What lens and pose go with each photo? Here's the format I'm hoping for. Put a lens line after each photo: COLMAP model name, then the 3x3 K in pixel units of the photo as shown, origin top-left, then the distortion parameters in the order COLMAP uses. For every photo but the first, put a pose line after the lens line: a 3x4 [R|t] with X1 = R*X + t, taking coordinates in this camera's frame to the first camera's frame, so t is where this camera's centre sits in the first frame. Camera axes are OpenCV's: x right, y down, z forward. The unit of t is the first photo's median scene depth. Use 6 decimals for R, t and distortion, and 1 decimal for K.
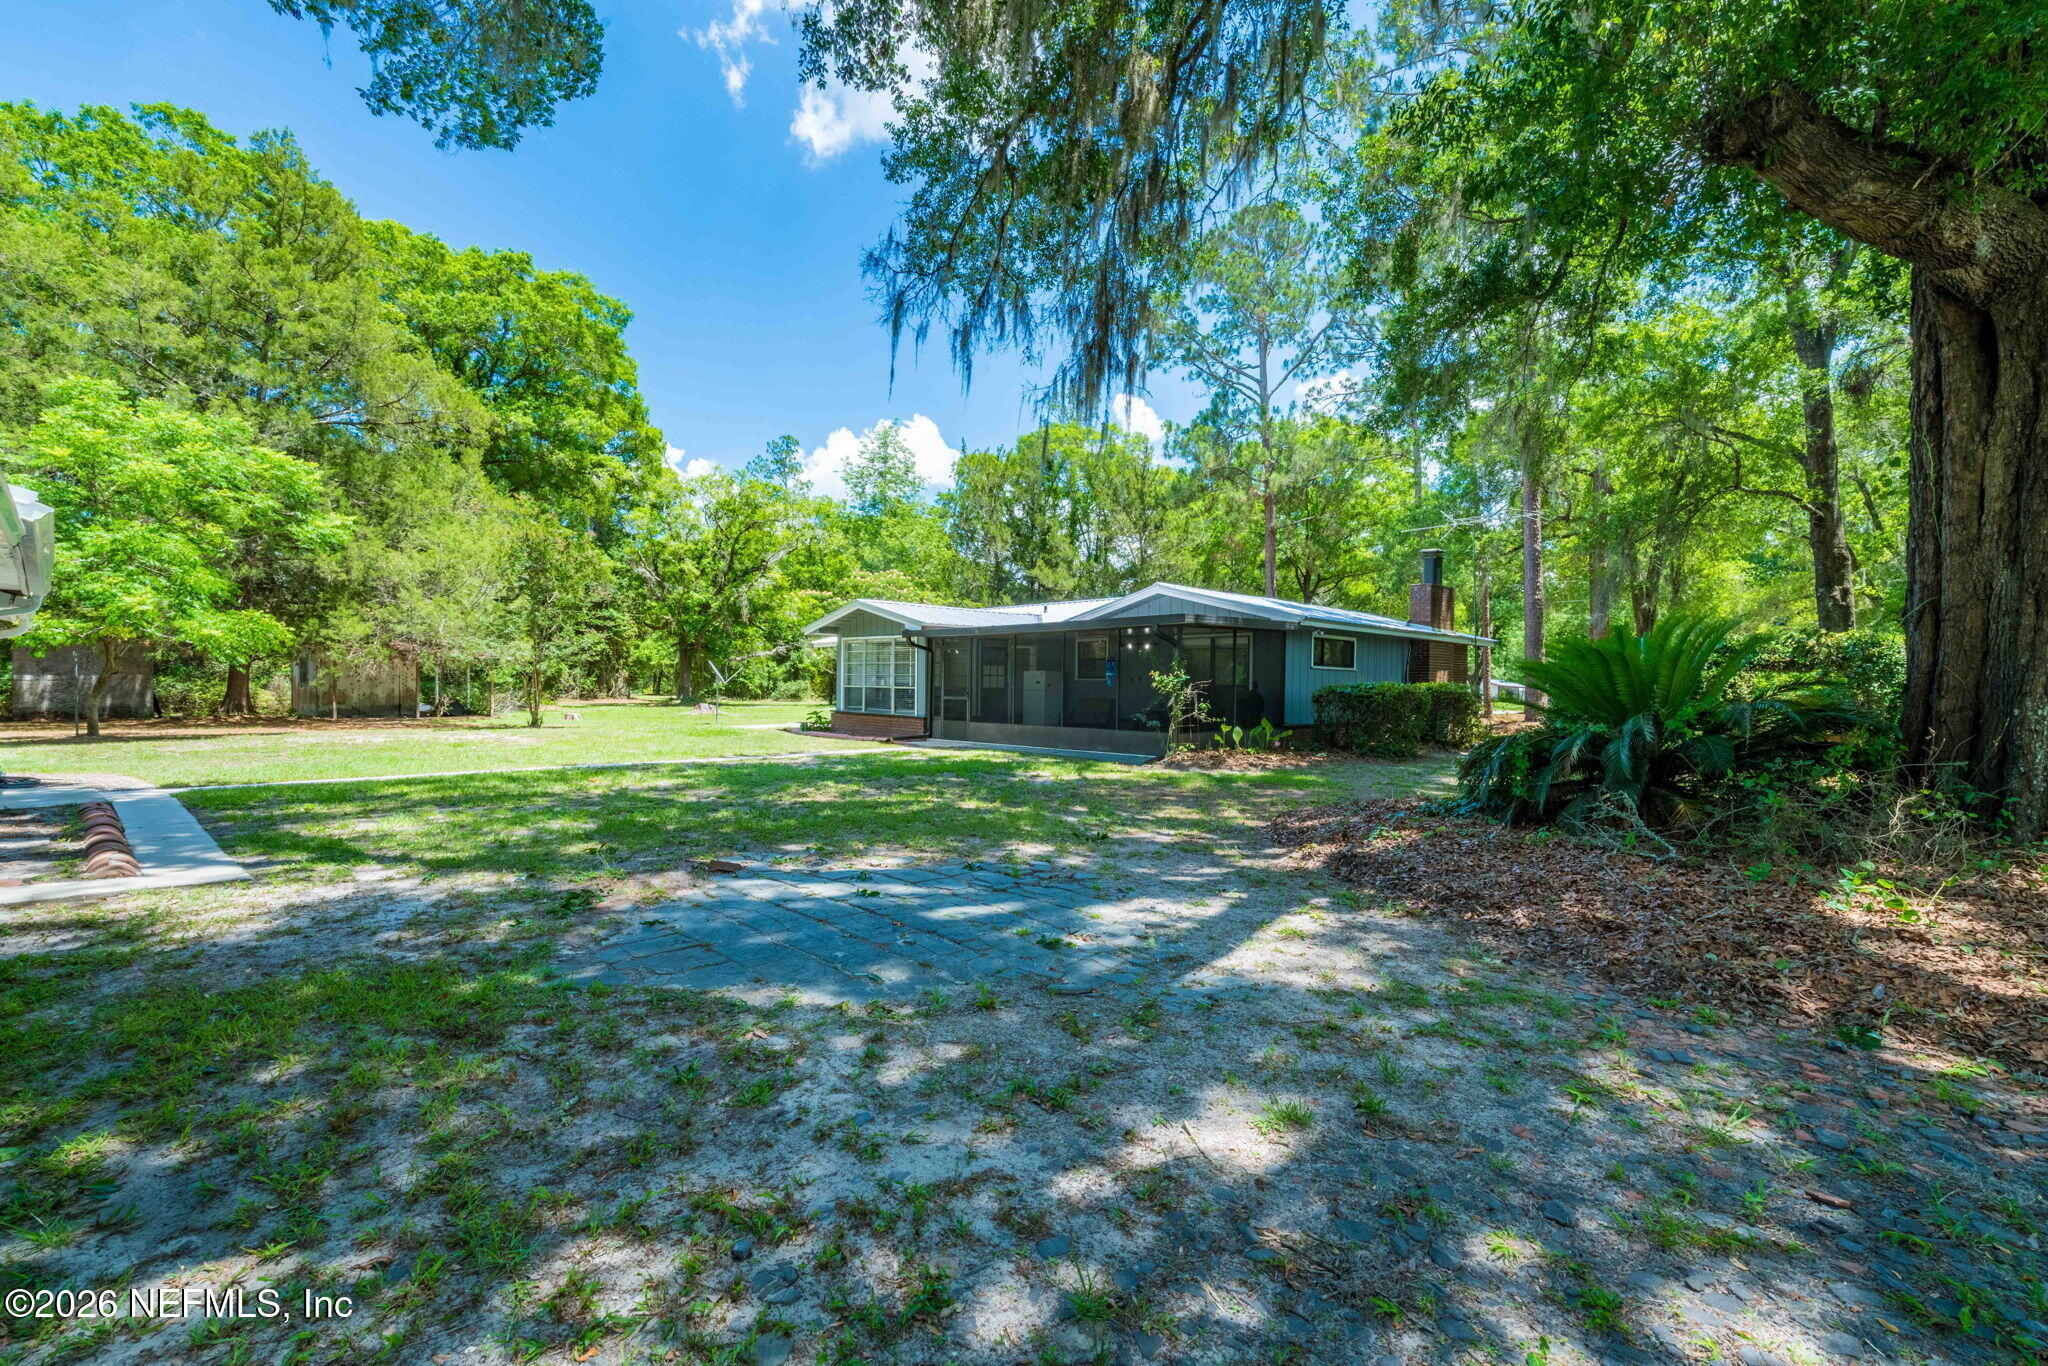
lens RADIAL K [[881.9, 0, 1024.0], [0, 881.9, 683.0], [0, 0, 1]] dist [0.000480, -0.000139]
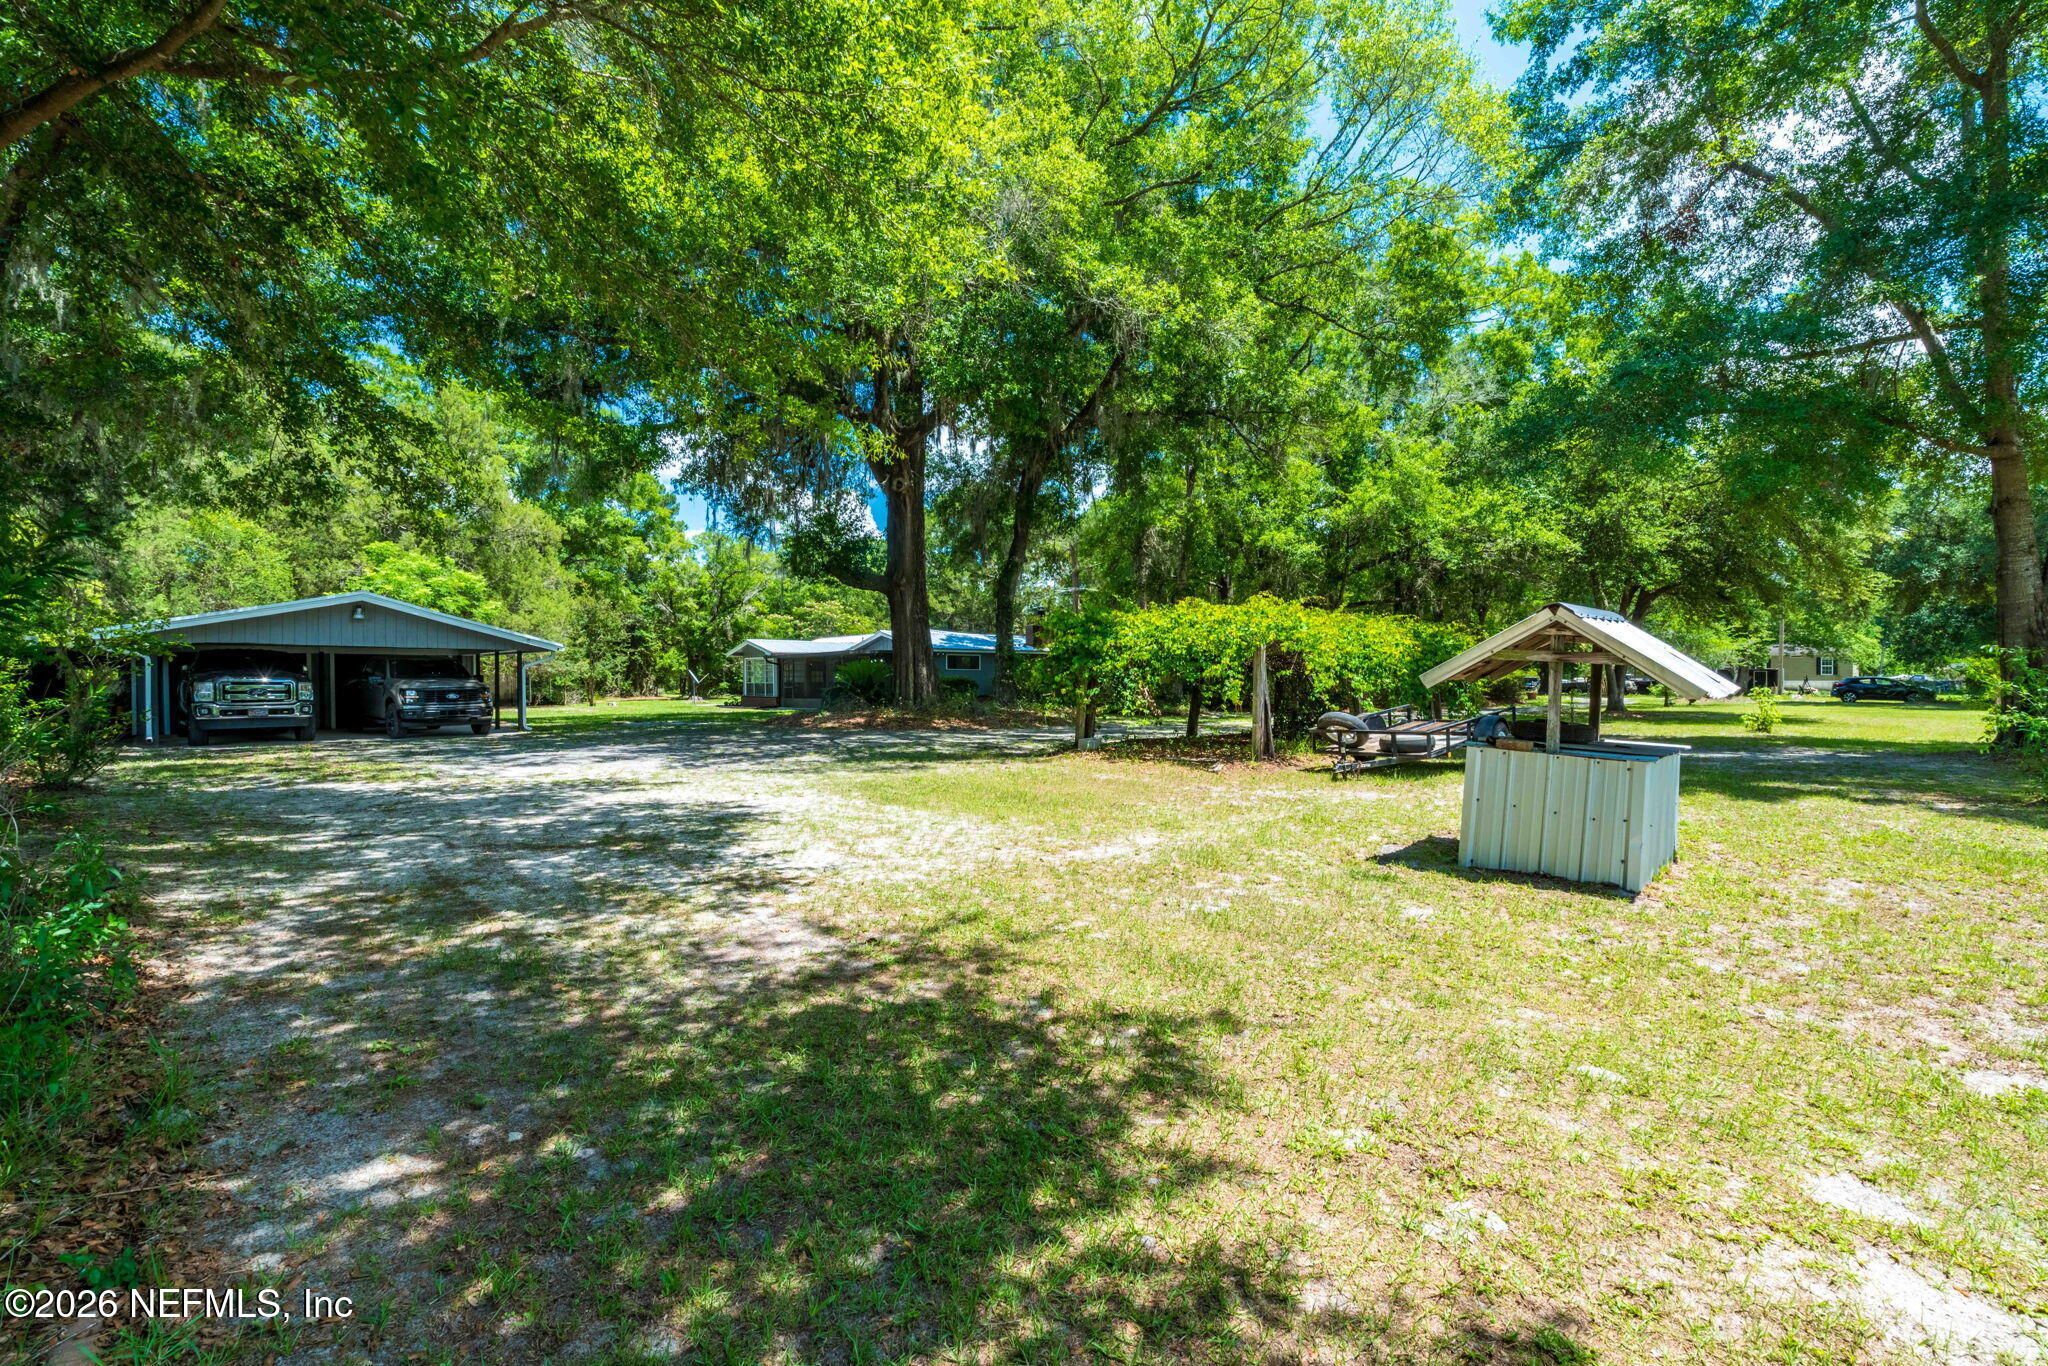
lens RADIAL K [[881.9, 0, 1024.0], [0, 881.9, 683.0], [0, 0, 1]] dist [0.000480, -0.000139]
pose [[0.998805, -0.019808, -0.044682, 0.449912], [0.020086, 0.999782, 0.005777, 0.004377], [0.044558, -0.006667, 0.998985, -0.835953]]
